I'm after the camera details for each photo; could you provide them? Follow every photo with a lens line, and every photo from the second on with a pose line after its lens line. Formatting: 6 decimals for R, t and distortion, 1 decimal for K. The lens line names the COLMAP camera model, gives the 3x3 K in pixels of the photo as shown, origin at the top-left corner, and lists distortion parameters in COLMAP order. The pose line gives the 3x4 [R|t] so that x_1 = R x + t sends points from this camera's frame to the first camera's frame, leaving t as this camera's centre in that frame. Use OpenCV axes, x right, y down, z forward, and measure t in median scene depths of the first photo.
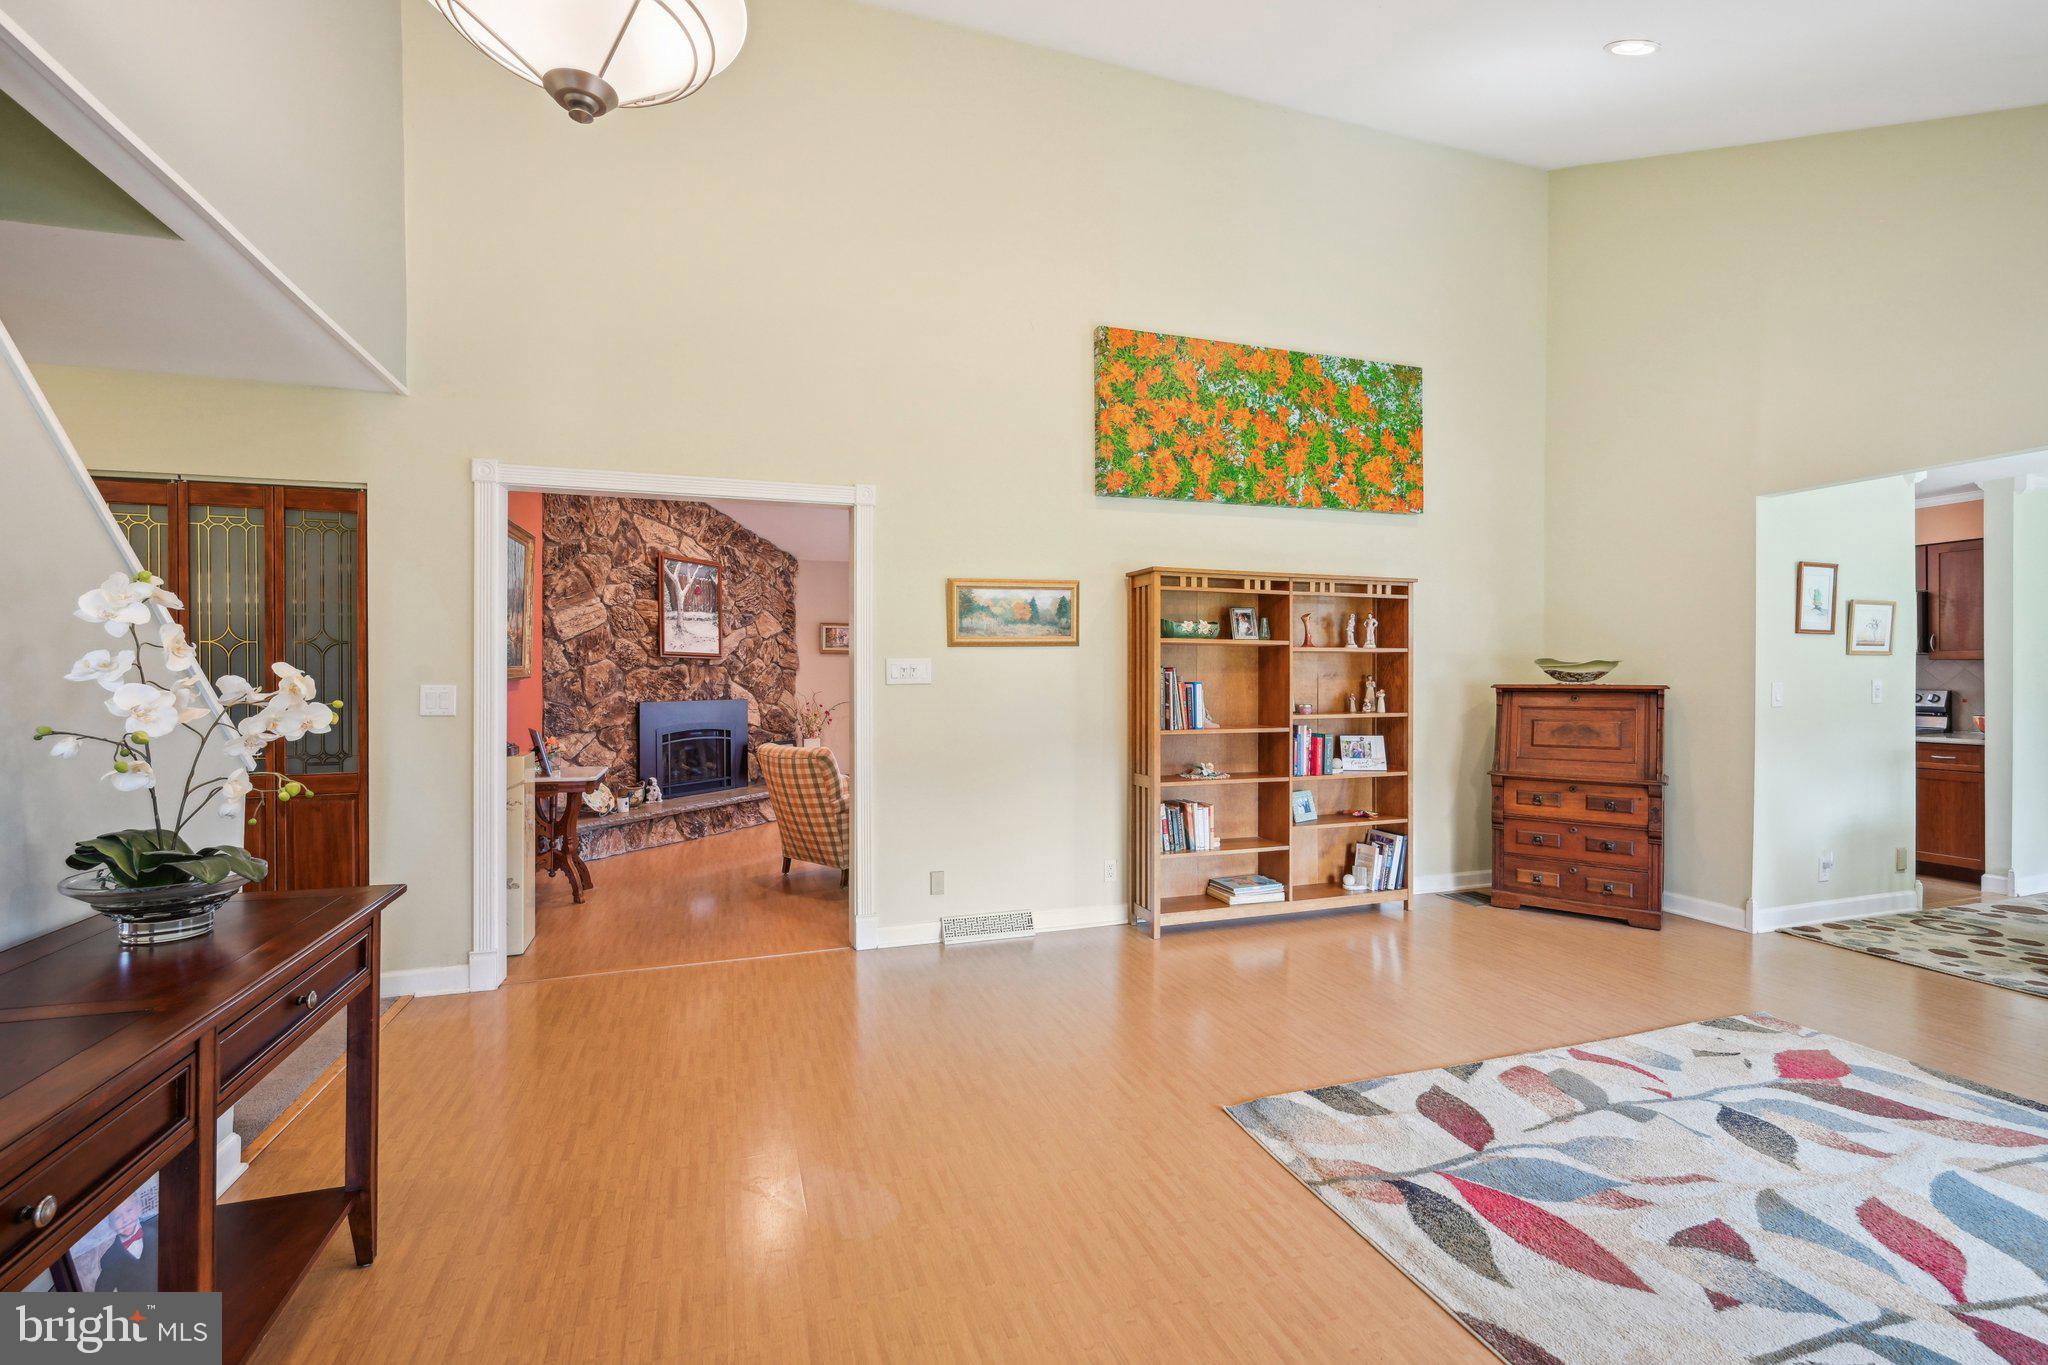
lens RADIAL K [[894.4, 0, 1011.6], [0, 894.4, 675.2], [0, 0, 1]] dist [0.001985, -0.000317]
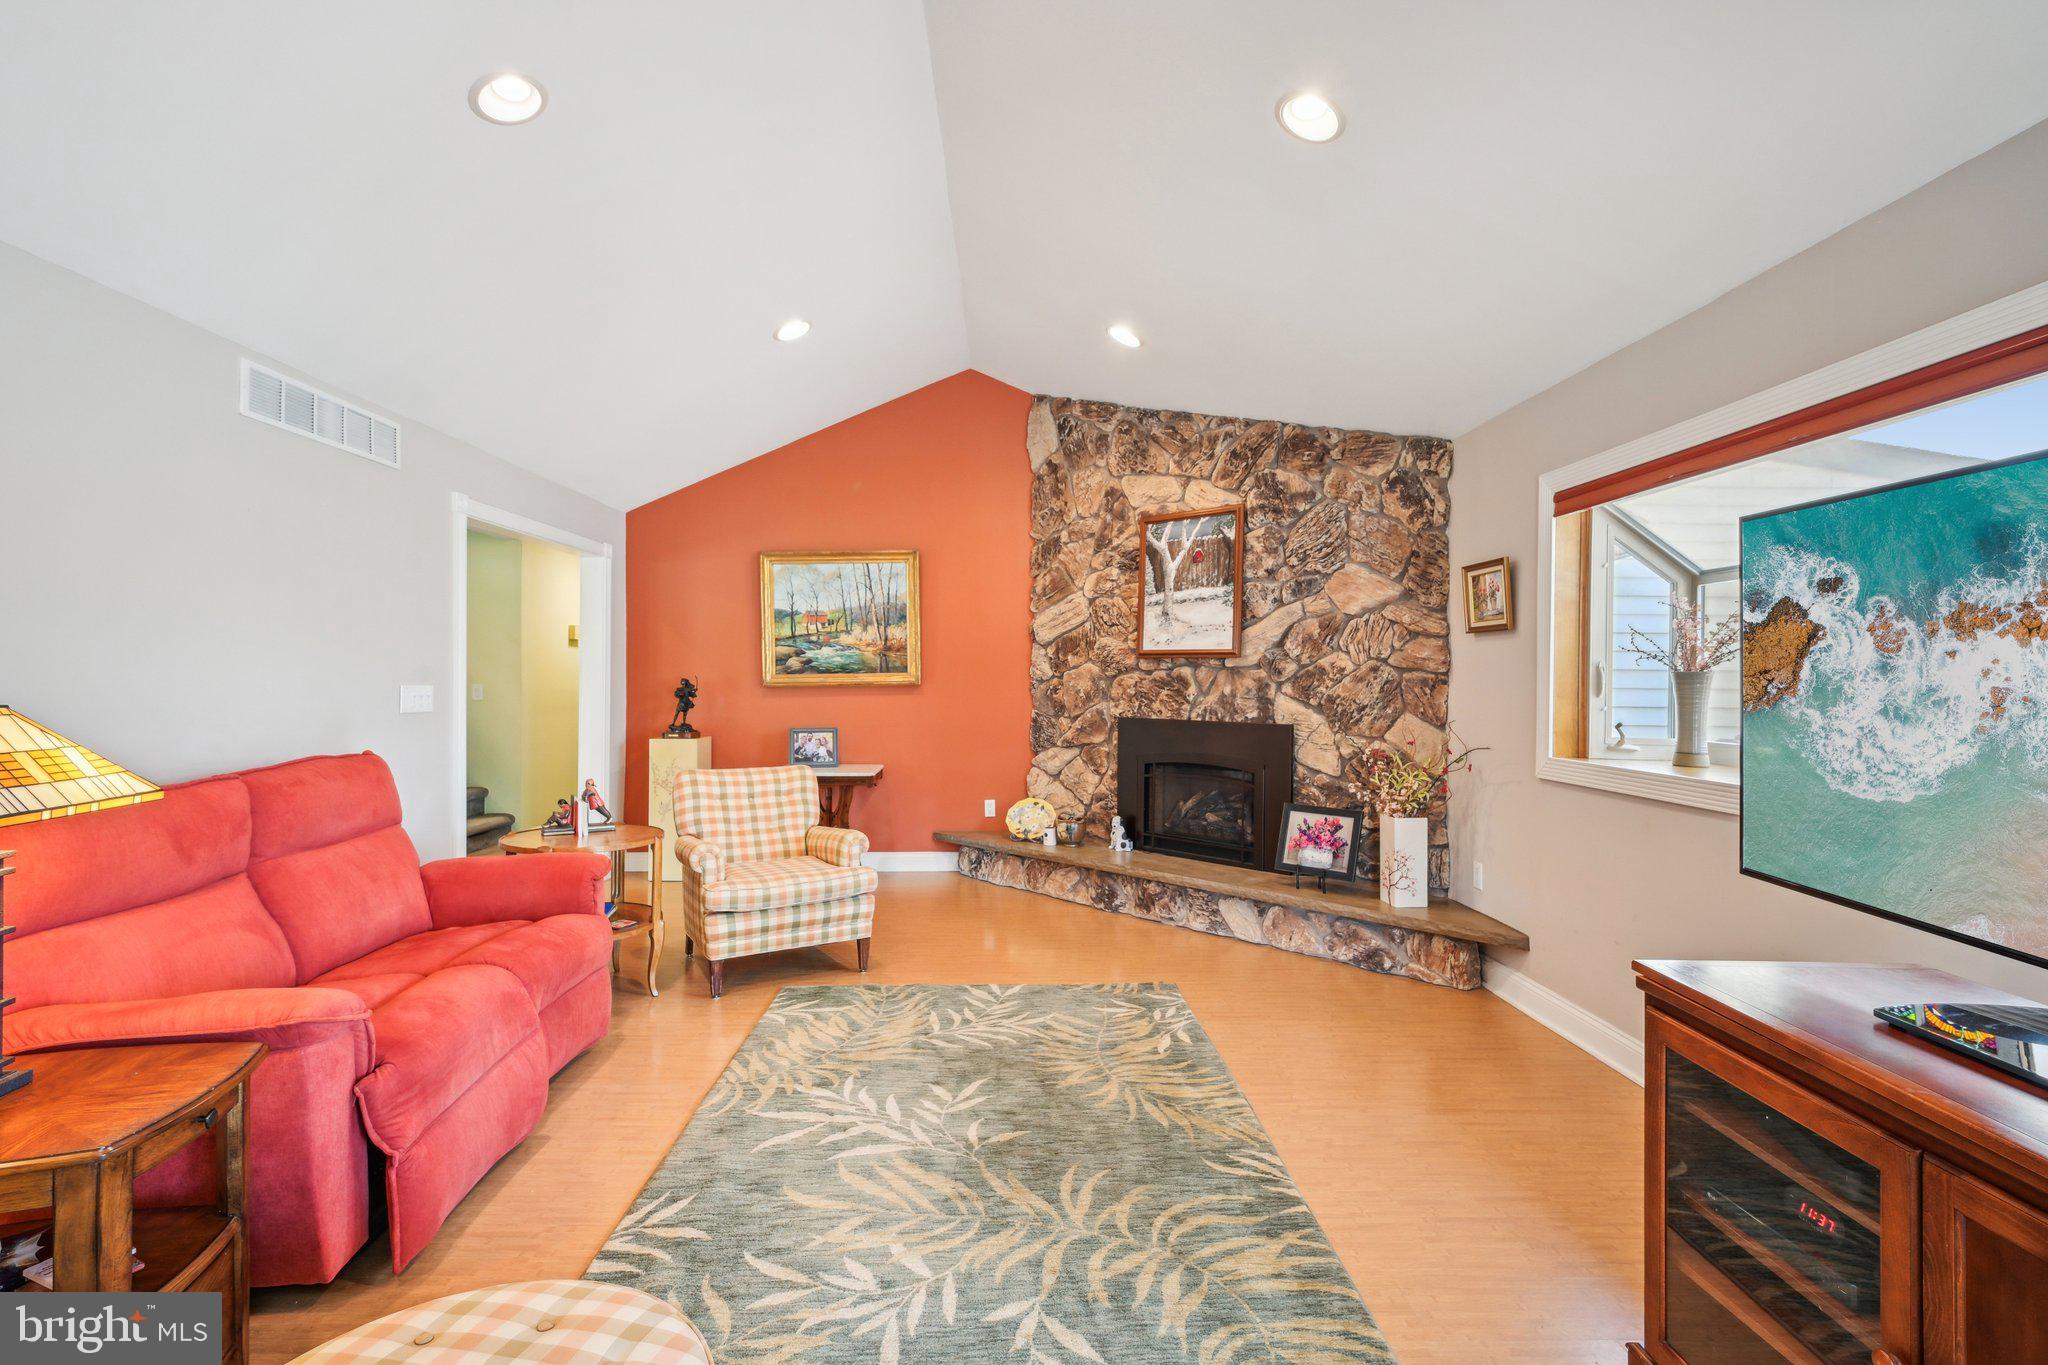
lens RADIAL K [[895.5, 0, 1024.3], [0, 895.5, 685.2], [0, 0, 1]] dist [0.001623, -0.000736]
pose [[-0.296913, 0.000407, -0.954905, 0.339567], [-0.005434, 0.999983, 0.002115, 0.001198], [0.954889, 0.005817, -0.296905, 1.108303]]
